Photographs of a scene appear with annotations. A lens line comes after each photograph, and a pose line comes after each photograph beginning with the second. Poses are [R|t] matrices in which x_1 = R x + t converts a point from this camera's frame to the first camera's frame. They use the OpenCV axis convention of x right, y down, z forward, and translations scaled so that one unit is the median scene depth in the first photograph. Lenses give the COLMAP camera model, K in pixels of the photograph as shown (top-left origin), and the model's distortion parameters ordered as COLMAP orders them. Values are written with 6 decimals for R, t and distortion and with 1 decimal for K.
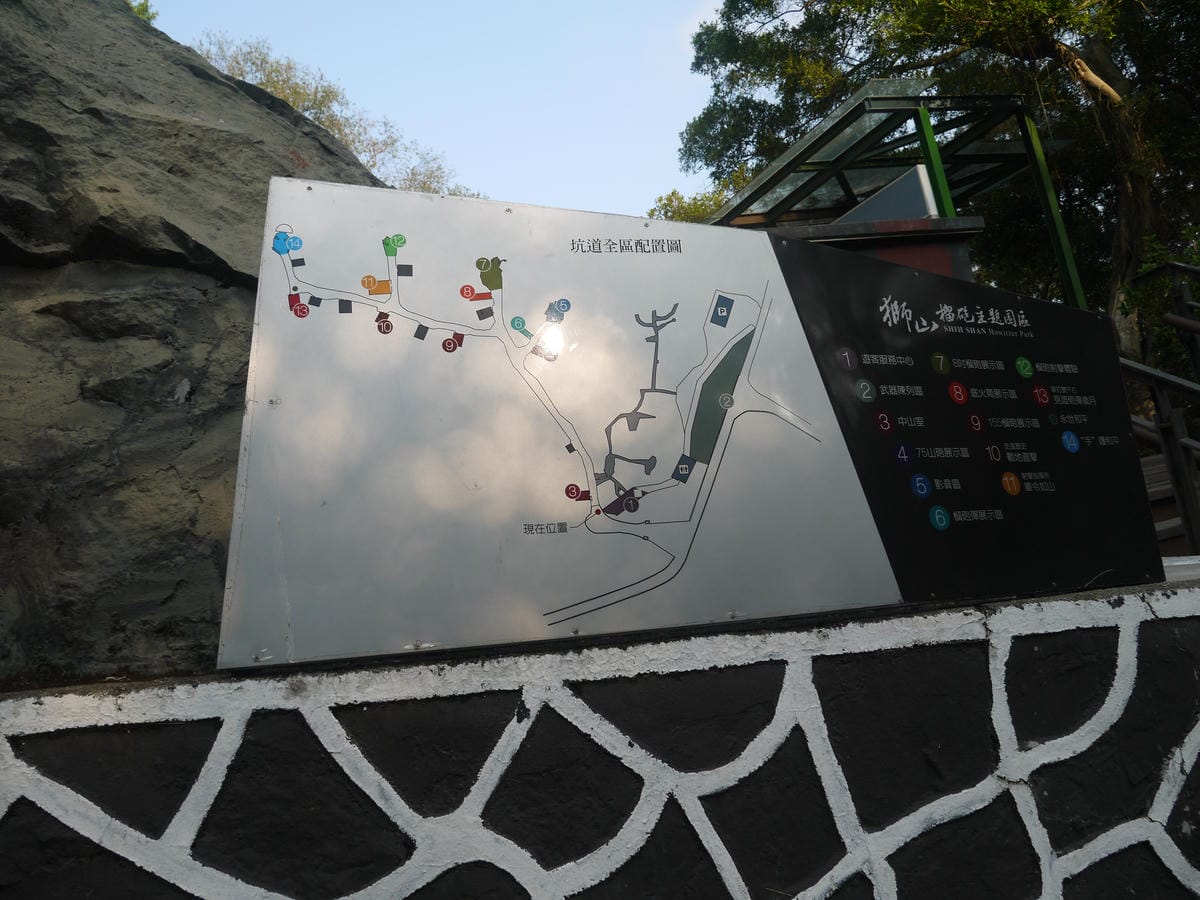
lens RADIAL K [[985.1, 0, 598.6], [0, 985.1, 447.7], [0, 0, 1]] dist [-0.019027, -0.005738]
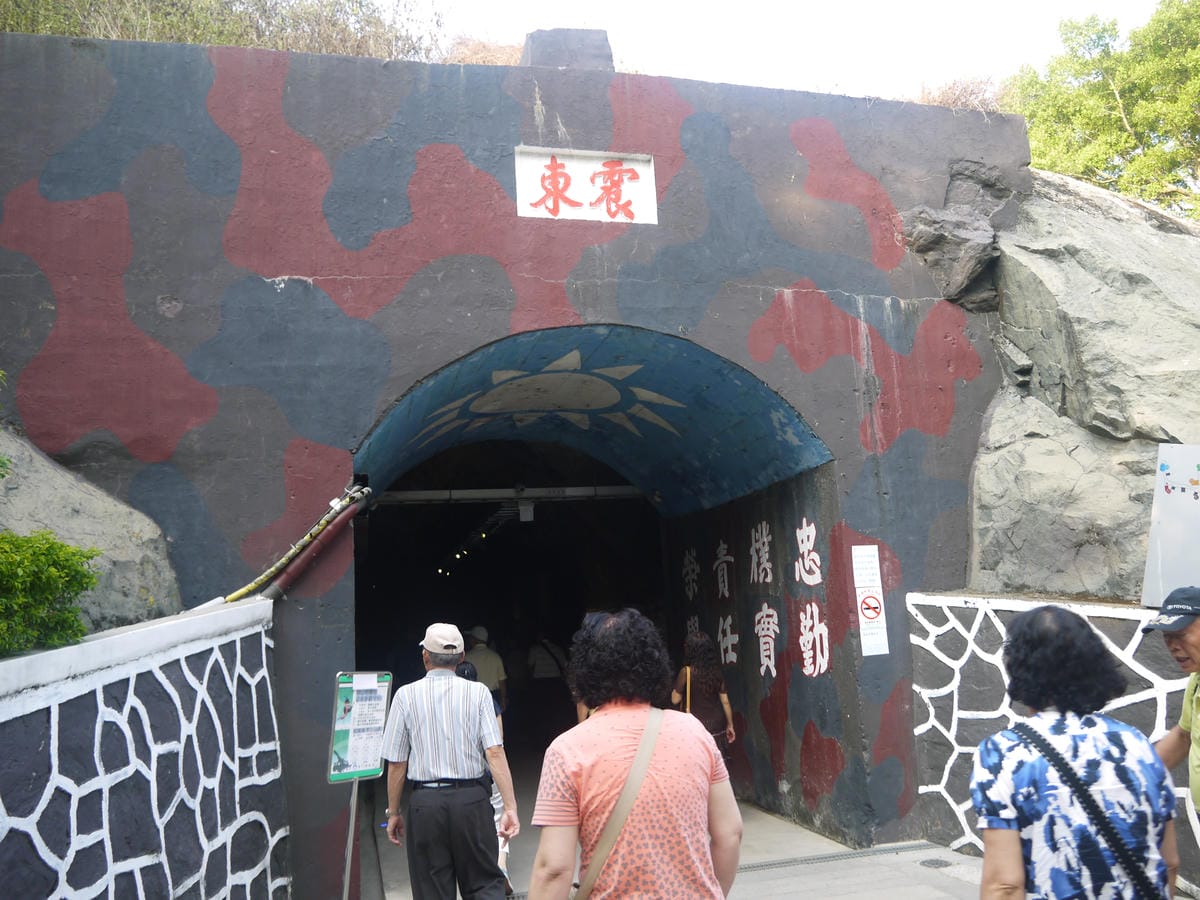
lens RADIAL K [[985.1, 0, 598.7], [0, 985.1, 449.7], [0, 0, 1]] dist [-0.019027, -0.005738]
pose [[0.343278, 0.012912, -0.939145, 1.551564], [0.109052, 0.992595, 0.053507, -0.502763], [0.932882, -0.120783, 0.339328, -1.318619]]
